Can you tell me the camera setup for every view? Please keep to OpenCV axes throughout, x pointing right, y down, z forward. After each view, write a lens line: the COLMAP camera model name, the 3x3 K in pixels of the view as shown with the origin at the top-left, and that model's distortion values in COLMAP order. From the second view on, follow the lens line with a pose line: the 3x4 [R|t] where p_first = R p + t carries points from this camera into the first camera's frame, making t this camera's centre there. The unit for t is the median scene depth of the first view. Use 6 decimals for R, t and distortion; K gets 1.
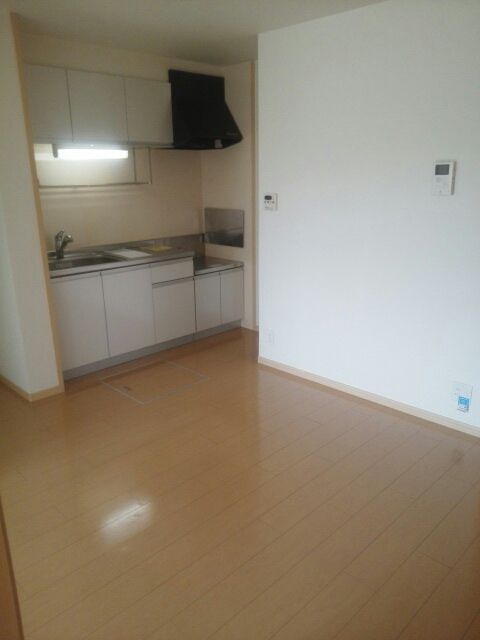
lens RADIAL K [[486.2, 0, 240.0], [0, 486.2, 320.0], [0, 0, 1]] dist [0.029204, -0.002030]
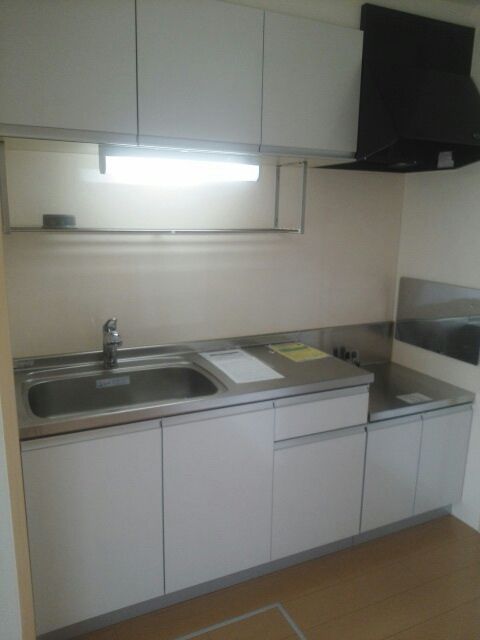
lens RADIAL K [[486.2, 0, 240.0], [0, 486.2, 320.0], [0, 0, 1]] dist [0.029204, -0.002030]
pose [[0.938313, 0.098555, -0.331444, -0.064615], [-0.127358, 0.989640, -0.066279, -0.145938], [0.321479, 0.104402, 0.941144, 0.507060]]
